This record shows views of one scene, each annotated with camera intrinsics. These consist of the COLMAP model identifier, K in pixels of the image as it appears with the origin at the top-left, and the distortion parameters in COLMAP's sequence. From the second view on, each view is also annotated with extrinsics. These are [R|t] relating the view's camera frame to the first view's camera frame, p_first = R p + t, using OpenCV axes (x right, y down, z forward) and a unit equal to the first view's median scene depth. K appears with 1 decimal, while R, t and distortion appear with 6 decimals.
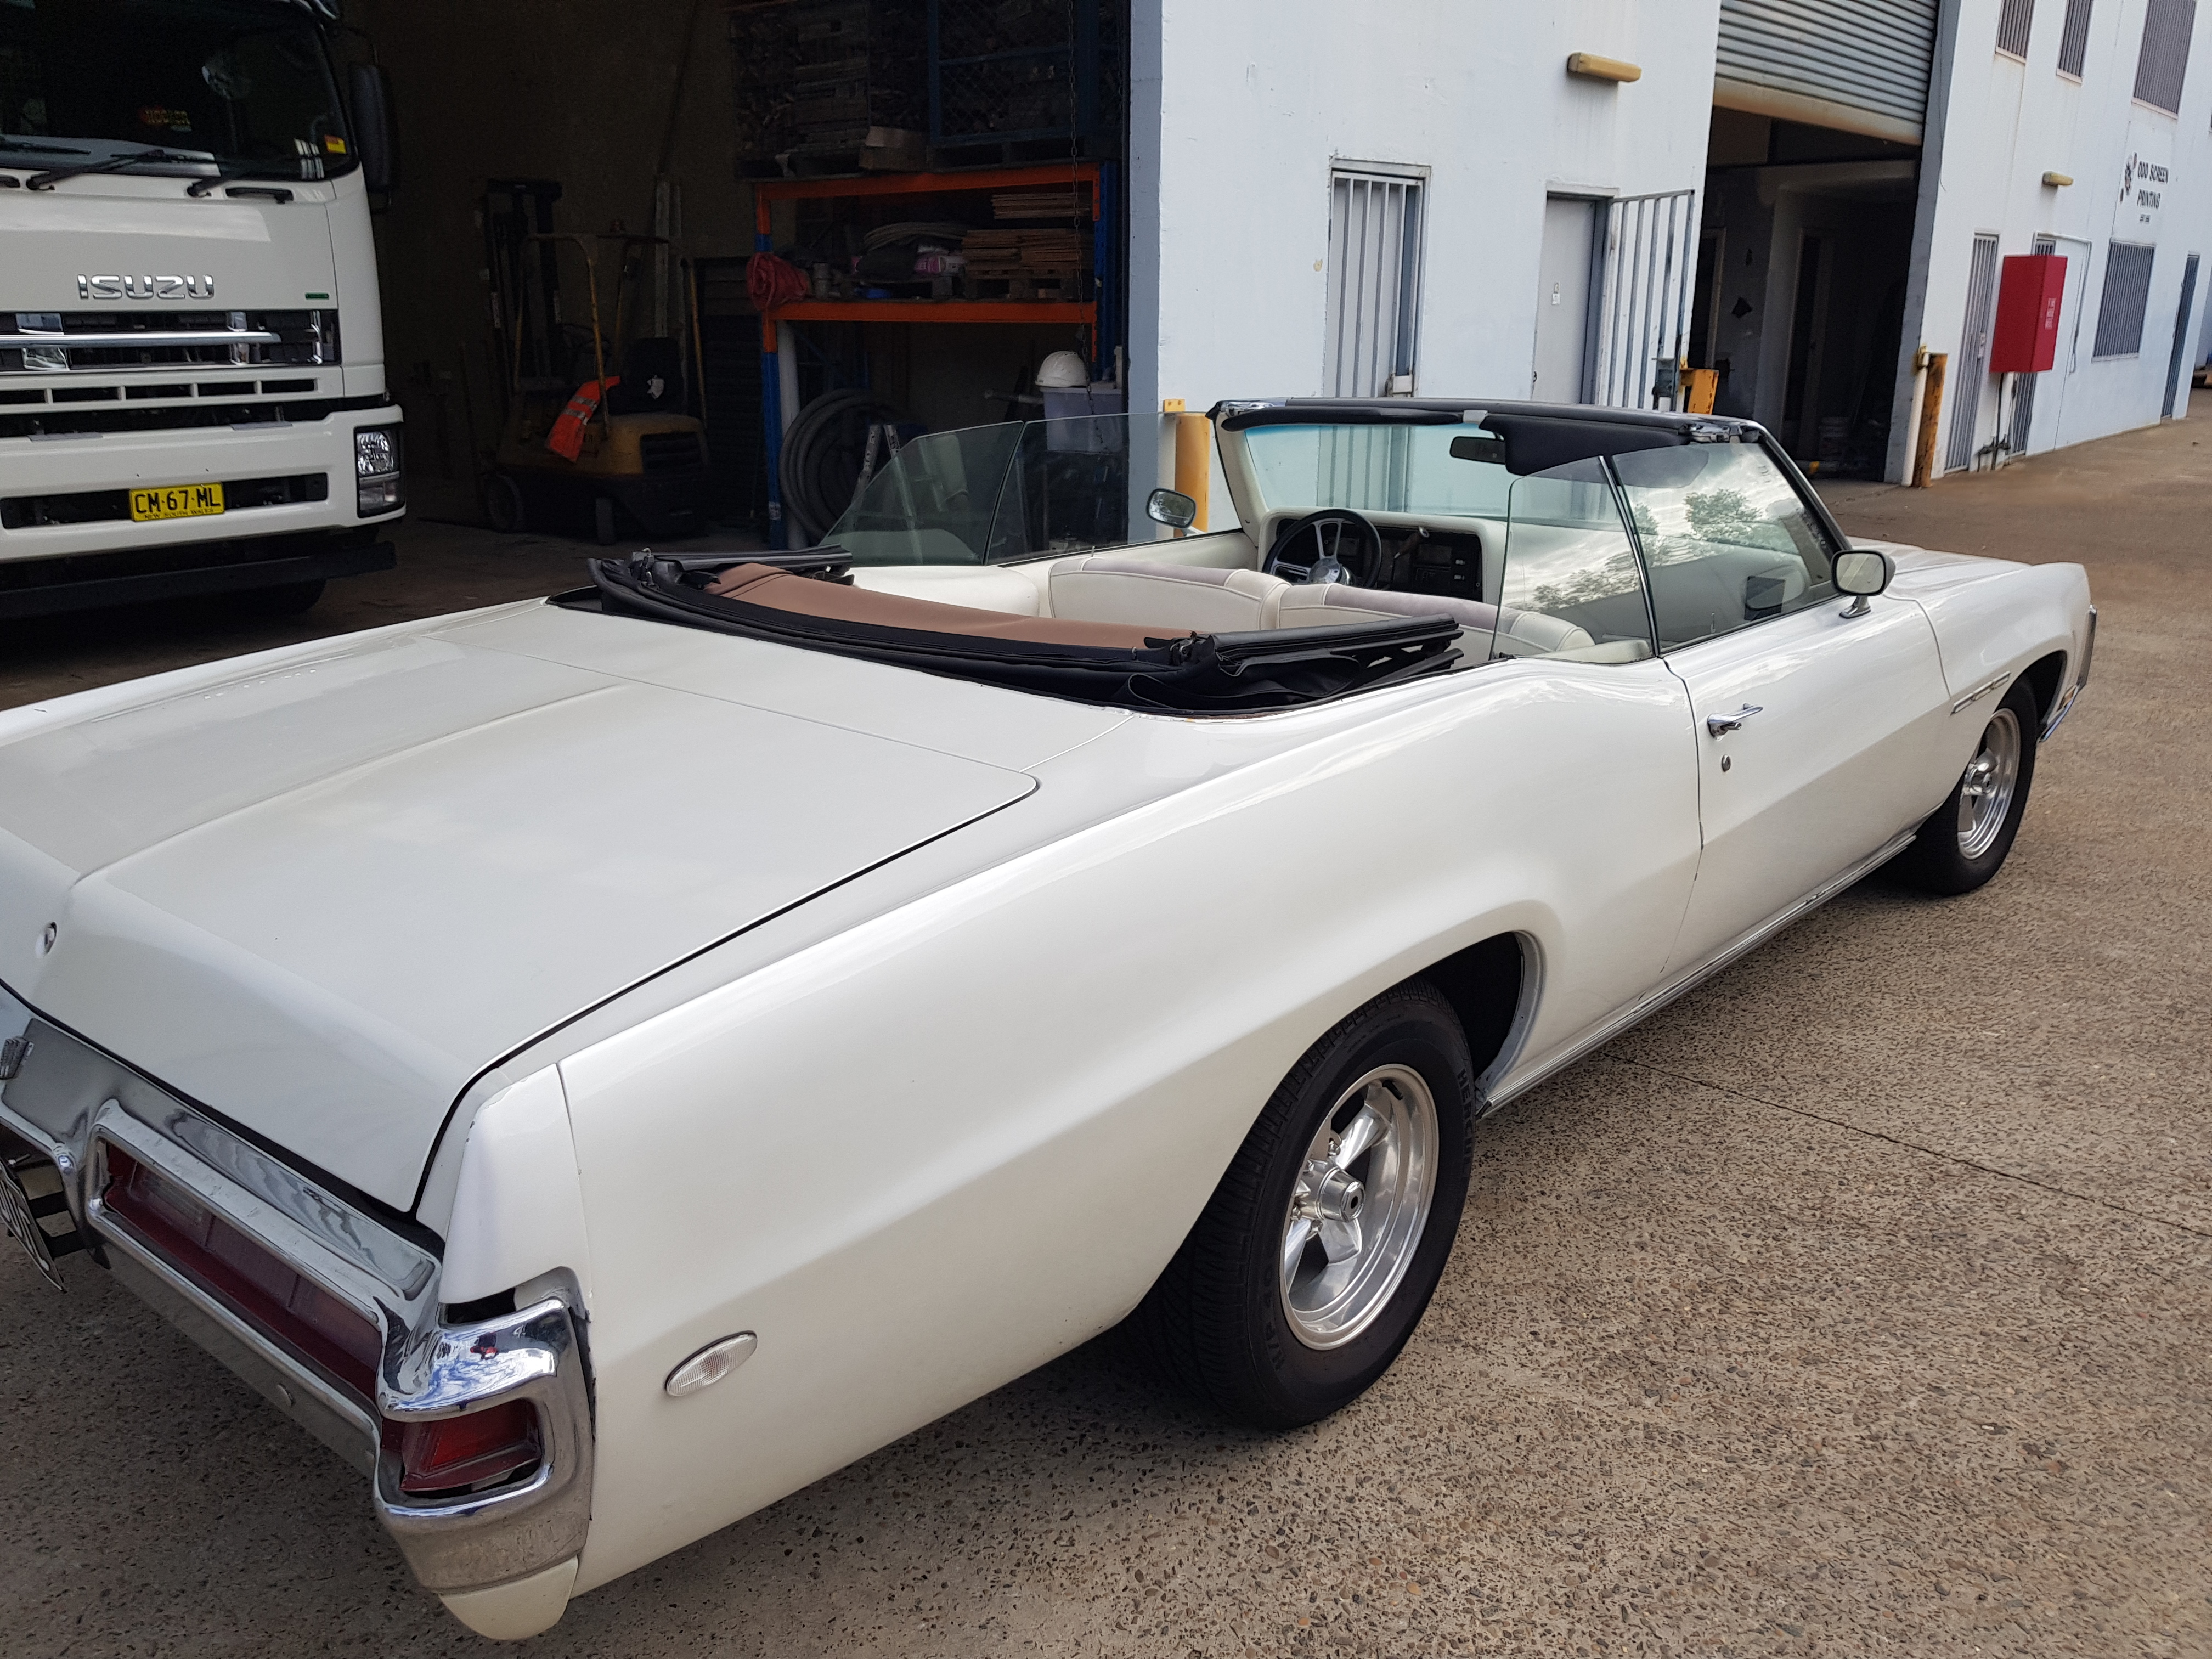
lens RADIAL K [[1737.0, 0, 1106.0], [0, 1737.0, 829.5], [0, 0, 1]] dist [-0.006165, -0.003774]
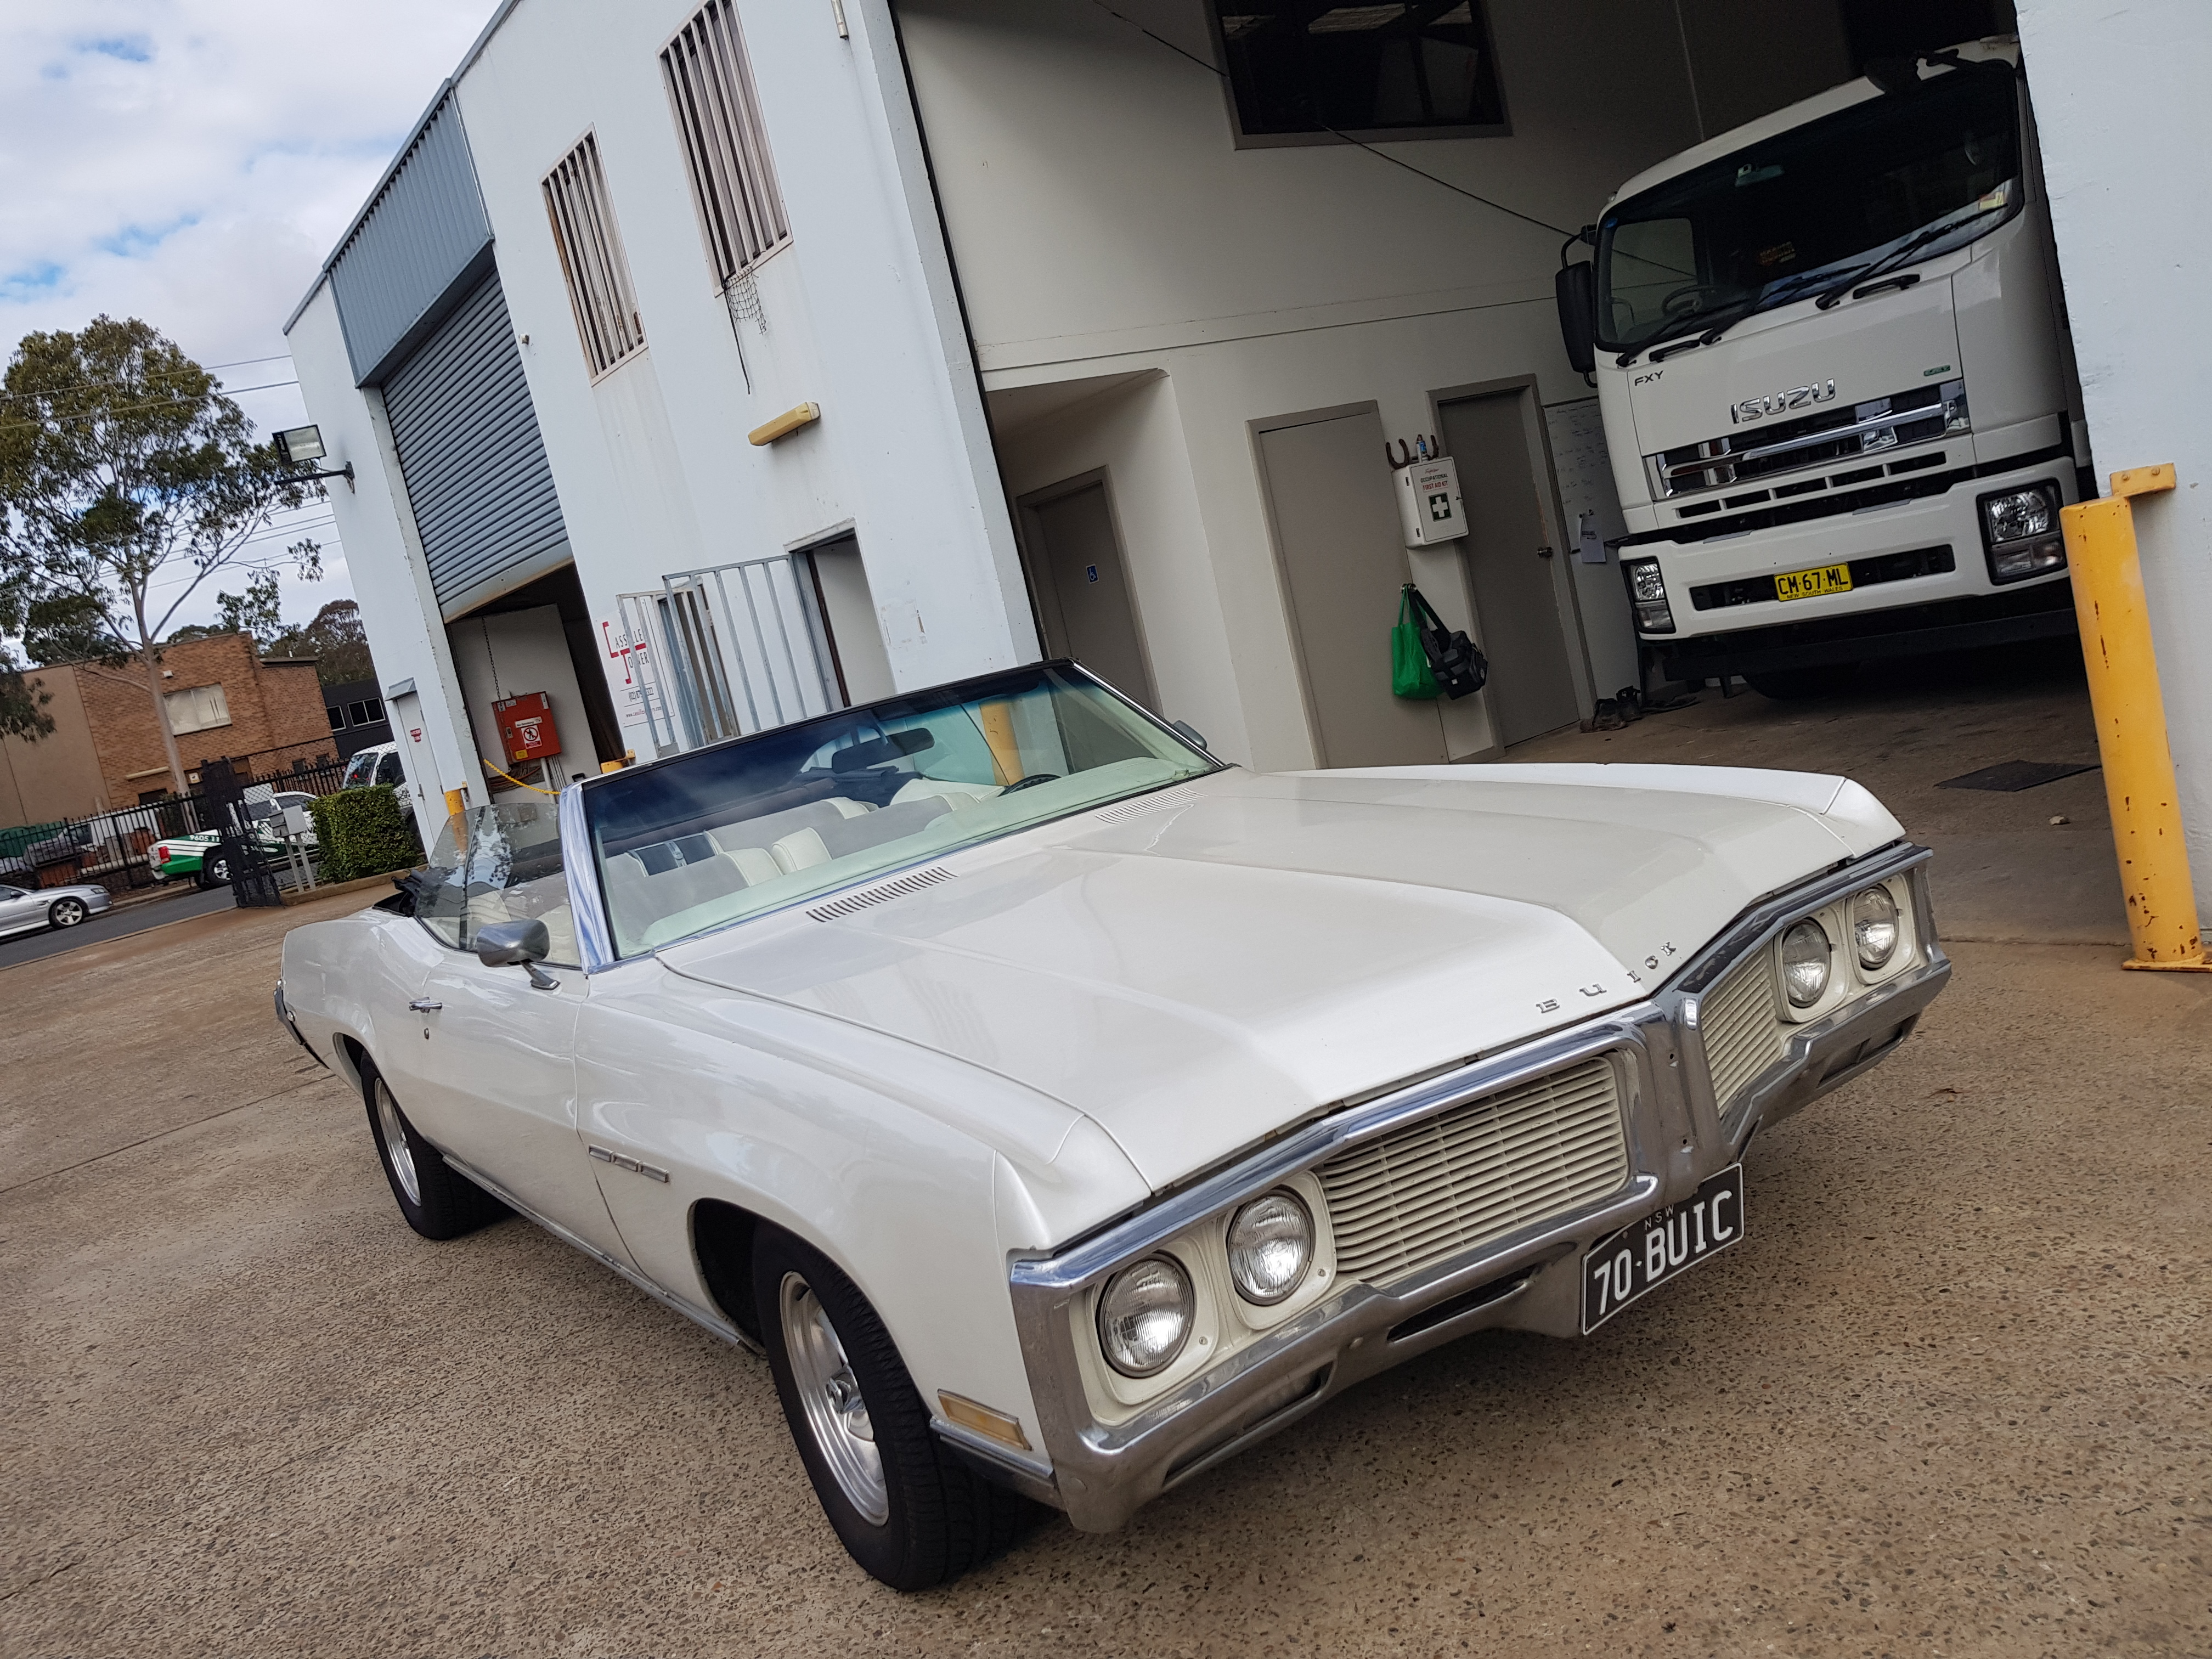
lens RADIAL K [[1765.1, 0, 1106.0], [0, 1765.1, 829.5], [0, 0, 1]] dist [-0.007754, -0.006942]
pose [[-0.242495, 0.179412, -0.953419, 0.704866], [-0.054927, 0.978636, 0.198127, -0.234262], [0.968597, 0.100413, -0.227460, 0.831207]]
